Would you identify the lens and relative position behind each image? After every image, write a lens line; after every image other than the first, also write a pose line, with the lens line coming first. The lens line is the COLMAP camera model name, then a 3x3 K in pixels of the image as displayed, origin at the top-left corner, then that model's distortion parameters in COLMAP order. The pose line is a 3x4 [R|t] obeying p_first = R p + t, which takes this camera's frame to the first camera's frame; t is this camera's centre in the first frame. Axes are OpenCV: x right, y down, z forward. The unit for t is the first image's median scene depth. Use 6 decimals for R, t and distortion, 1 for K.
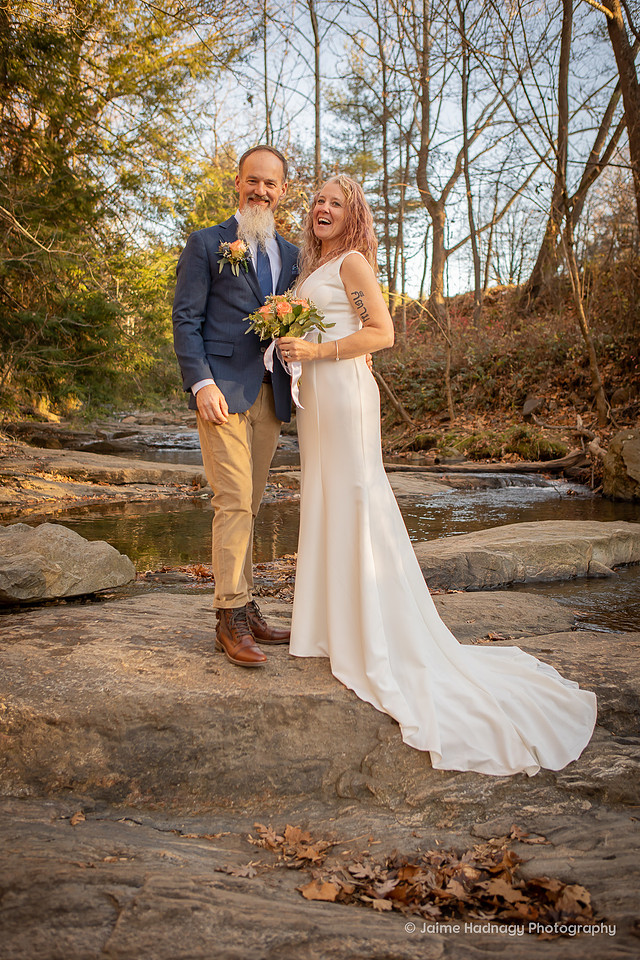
lens RADIAL K [[886.9, 0, 317.6], [0, 886.9, 477.2], [0, 0, 1]] dist [-0.032607, 0.000000]
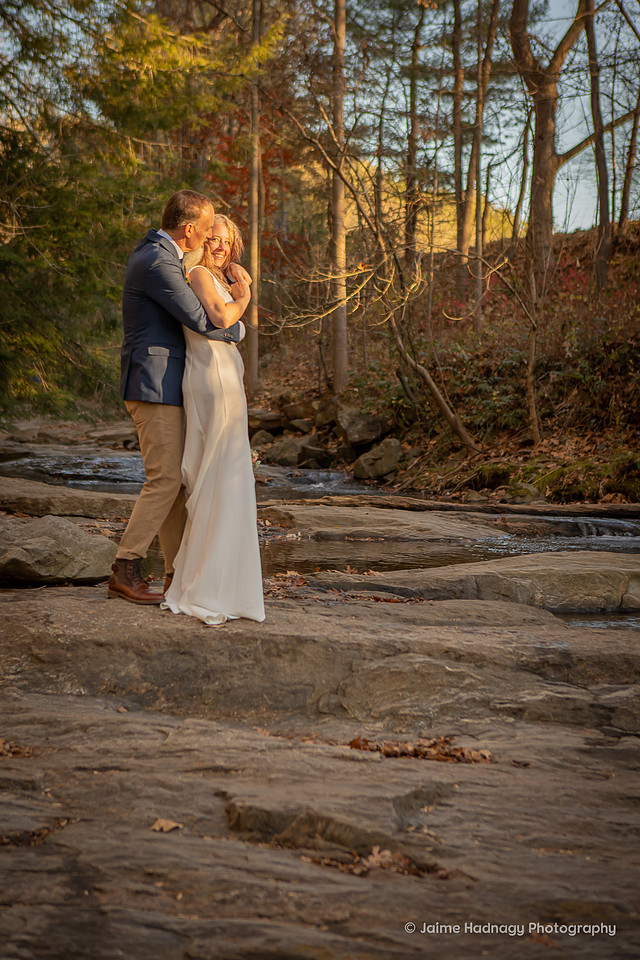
lens RADIAL K [[1702.6, 0, 290.9], [0, 1702.6, 439.9], [0, 0, 1]] dist [0.082230, 0.000000]
pose [[0.999407, 0.024348, -0.024363, 0.005096], [-0.025956, 0.997345, -0.068041, 0.020761], [0.022642, 0.068633, 0.997385, -0.222964]]
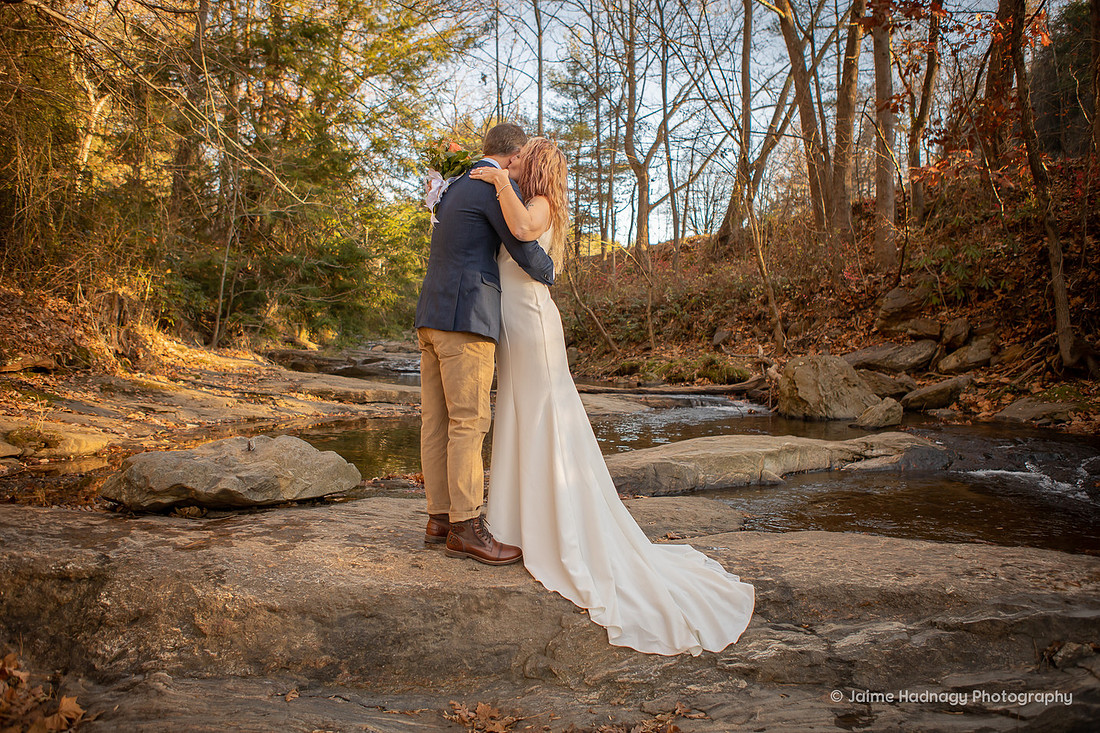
lens RADIAL K [[766.1, 0, 552.8], [0, 766.1, 360.7], [0, 0, 1]] dist [-0.090925, 0.056152]
pose [[0.999896, 0.004054, 0.013876, 0.006573], [-0.003361, 0.998763, -0.049602, 0.000635], [-0.014060, 0.049550, 0.998673, 0.001907]]
